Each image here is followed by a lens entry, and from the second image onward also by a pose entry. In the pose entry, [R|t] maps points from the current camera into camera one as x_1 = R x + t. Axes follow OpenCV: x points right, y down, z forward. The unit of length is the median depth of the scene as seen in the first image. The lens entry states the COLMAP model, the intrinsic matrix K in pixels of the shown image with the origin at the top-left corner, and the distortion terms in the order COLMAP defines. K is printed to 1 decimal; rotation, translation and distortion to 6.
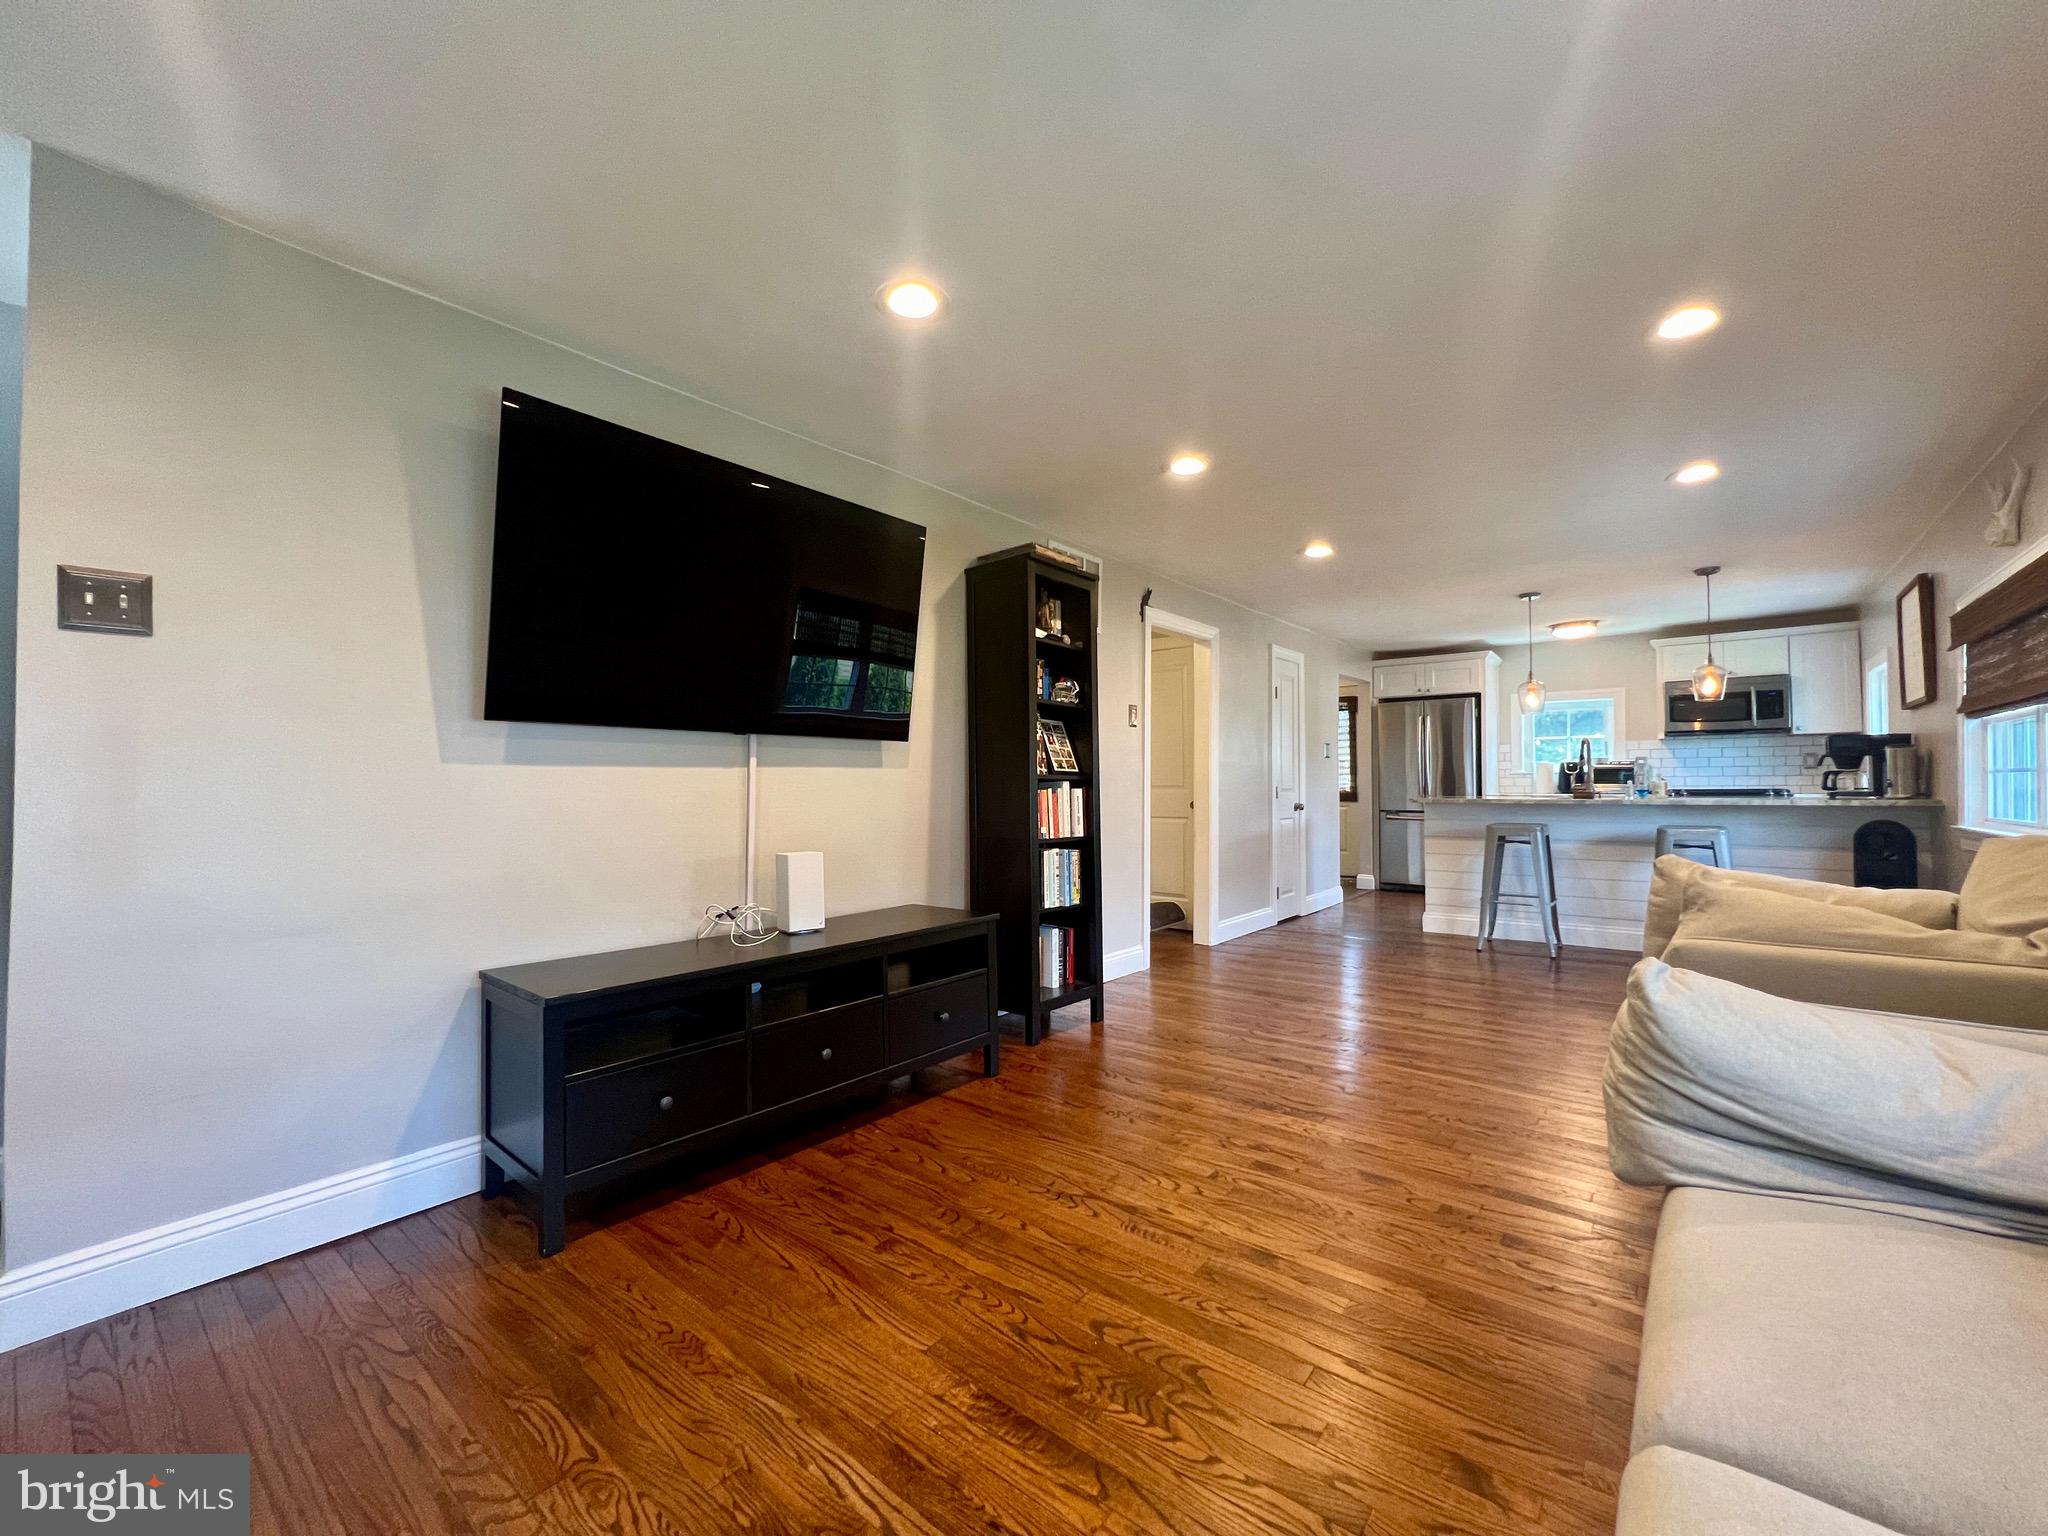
lens RADIAL K [[822.0, 0, 1021.7], [0, 822.0, 775.2], [0, 0, 1]] dist [0.000147, 0.000000]
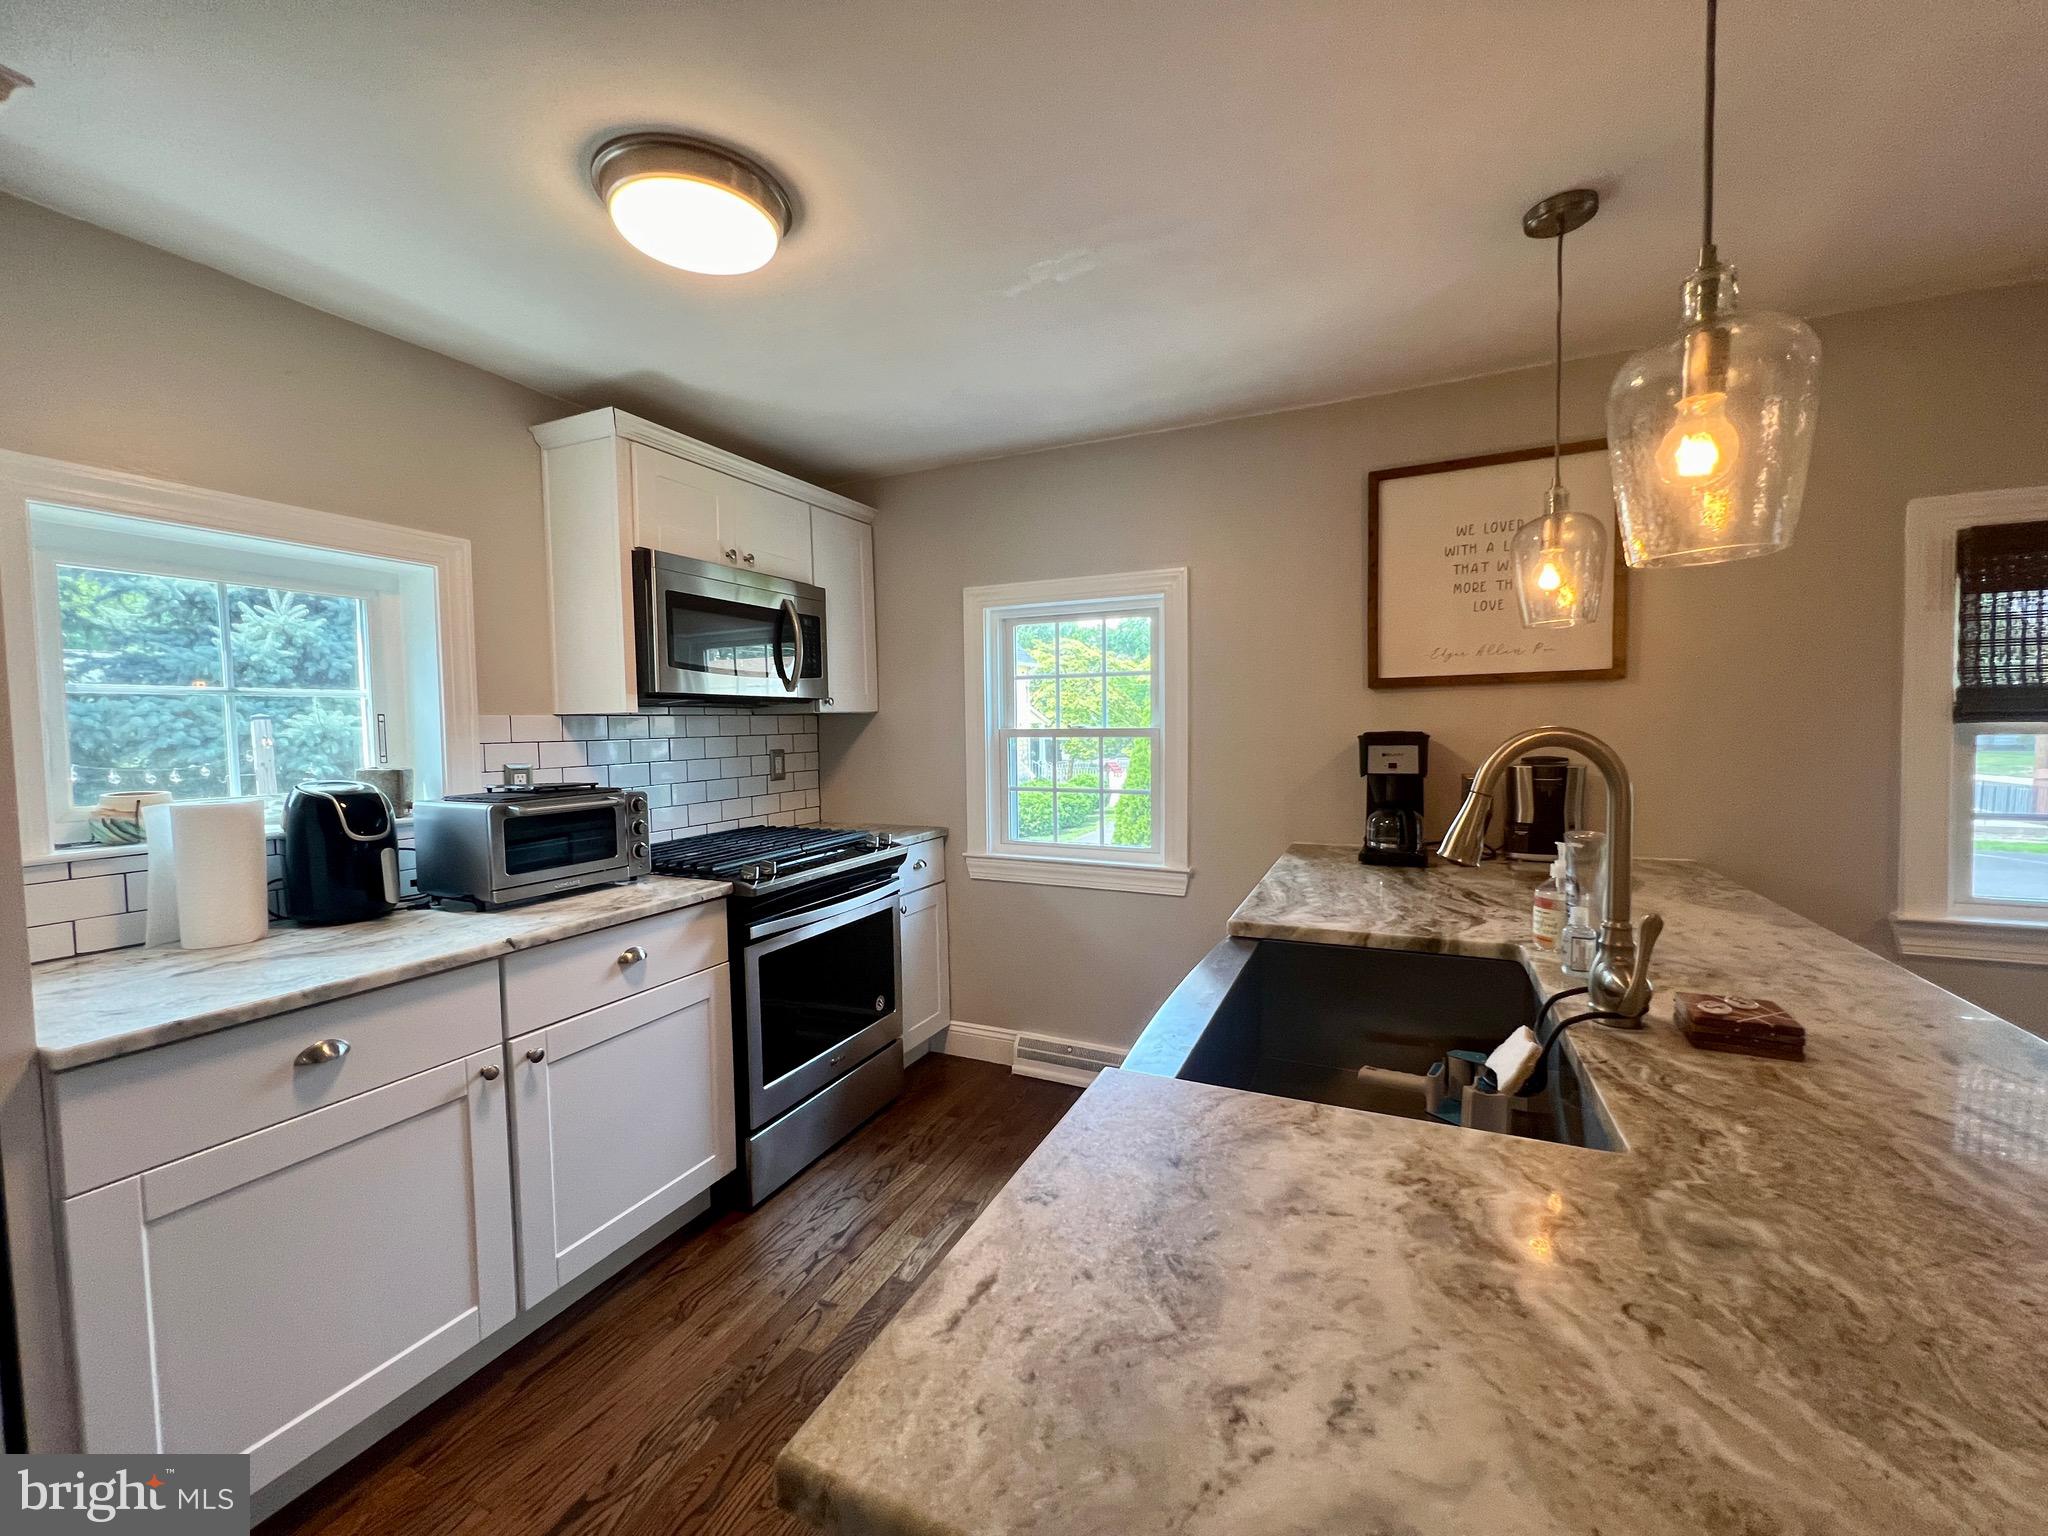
lens RADIAL K [[814.7, 0, 1018.3], [0, 814.7, 766.0], [0, 0, 1]] dist [-0.002522, 0.000140]
pose [[-0.239327, -0.039915, 0.970118, 0.395451], [0.001506, 0.999138, 0.041481, -0.033651], [-0.970938, 0.011388, -0.239060, 0.884076]]
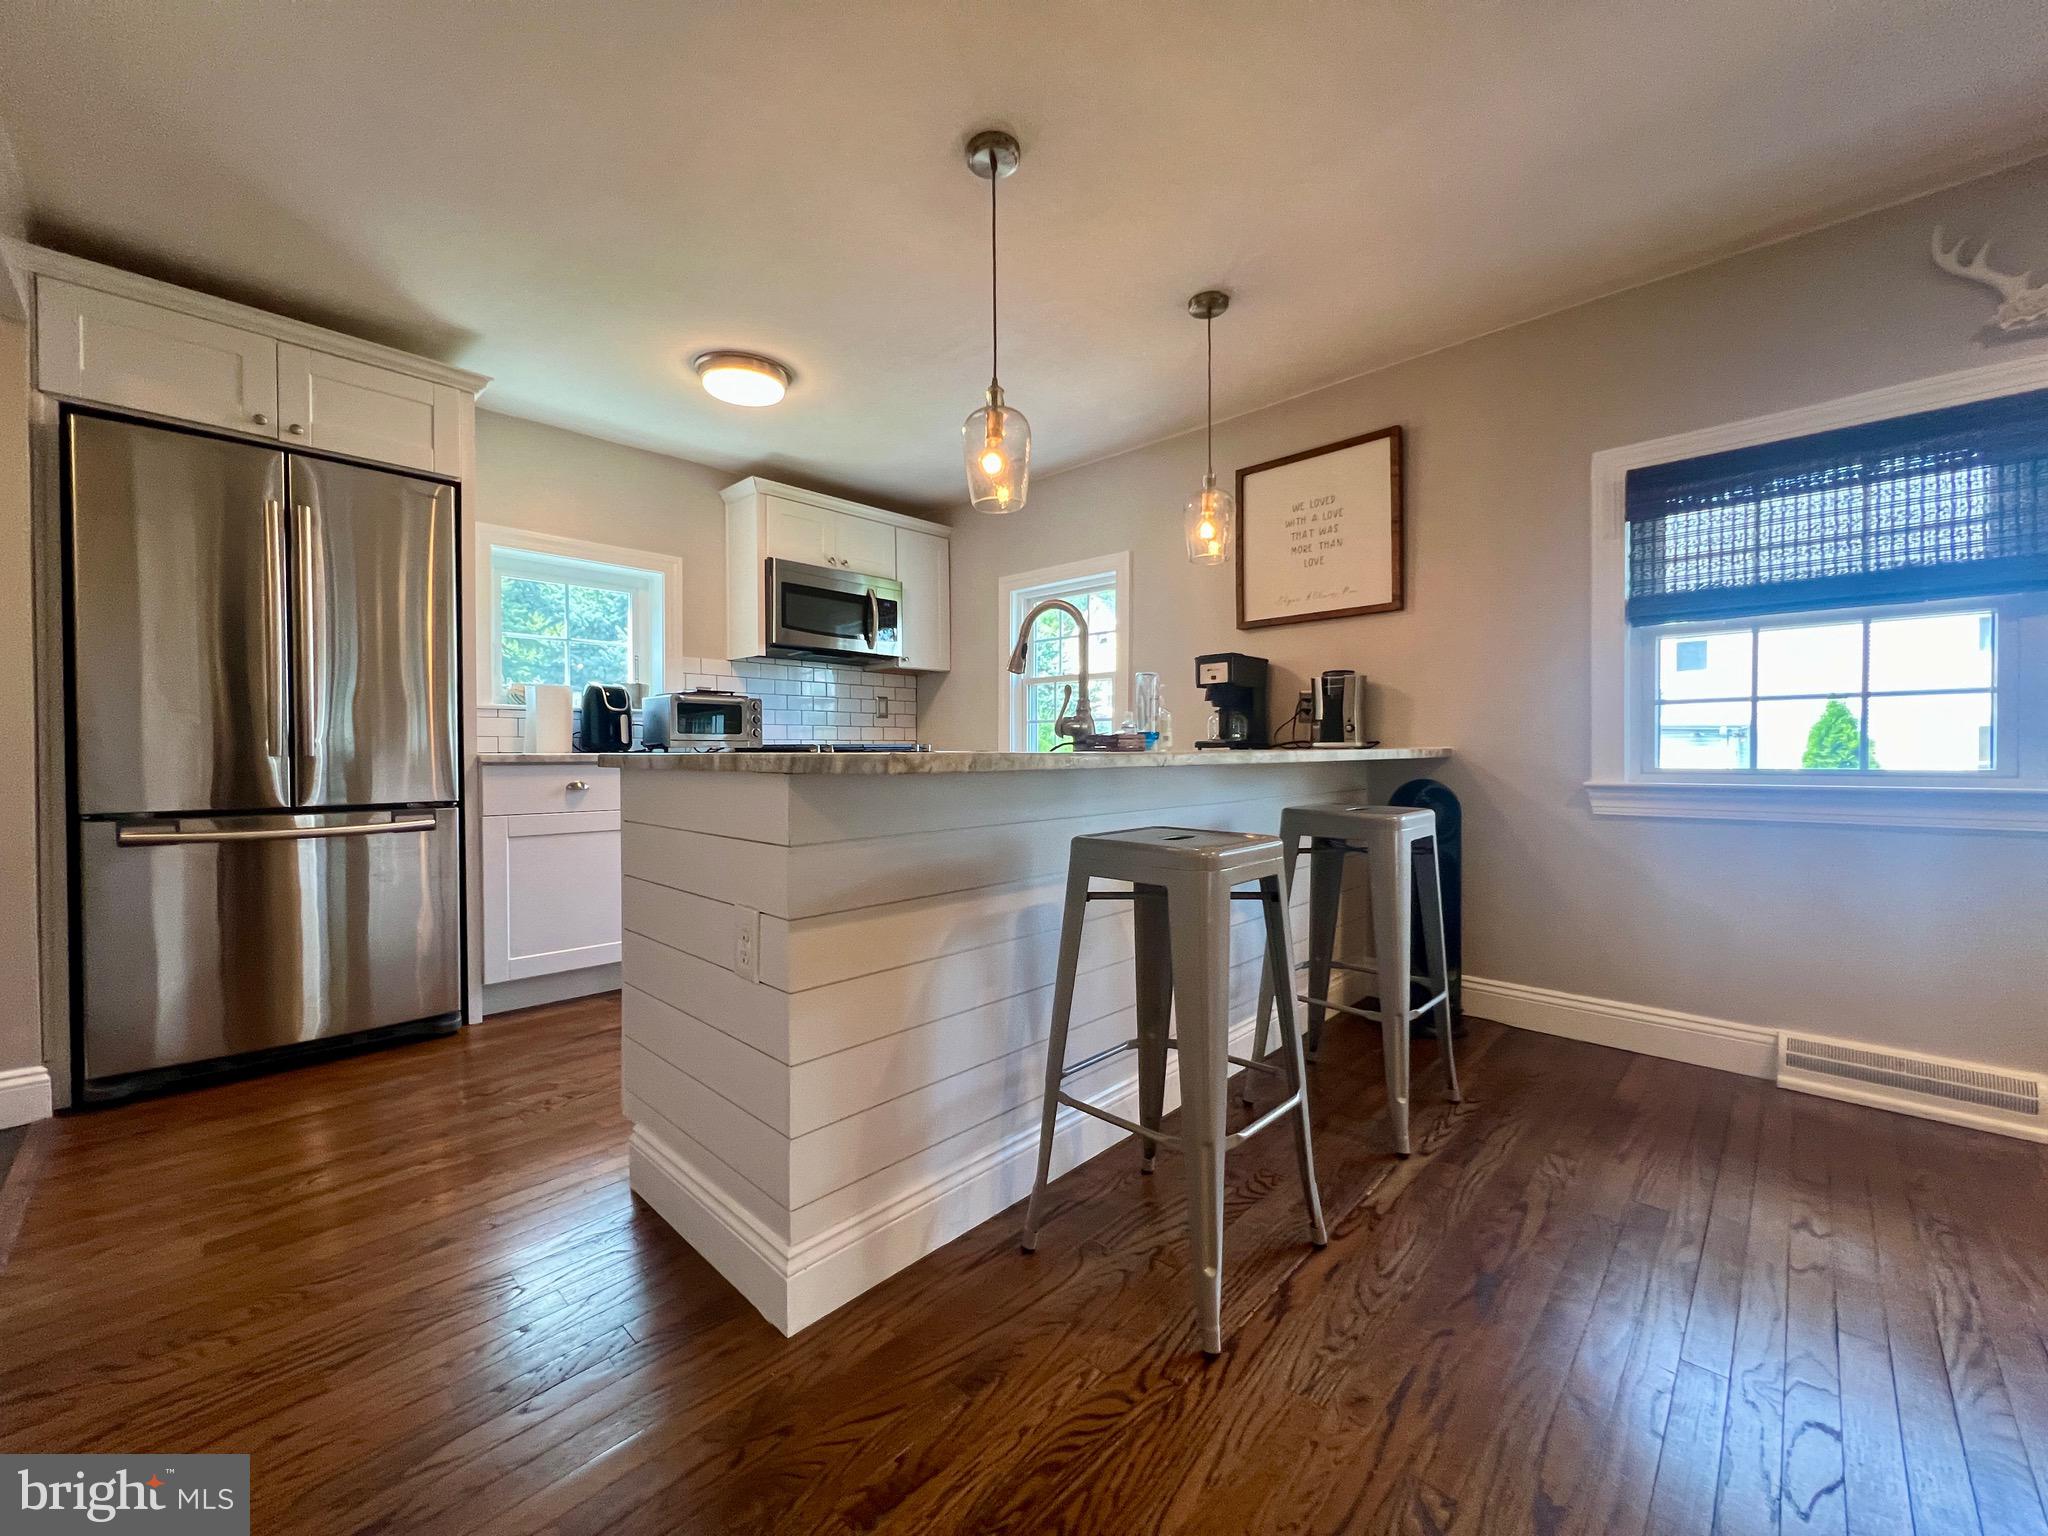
lens RADIAL K [[822.0, 0, 1025.7], [0, 822.0, 768.7], [0, 0, 1]] dist [0.000147, 0.000000]
pose [[0.084574, -0.010893, 0.996358, 0.216771], [-0.016115, 0.999795, 0.012298, 0.024102], [-0.996287, -0.017096, 0.084381, 0.733292]]
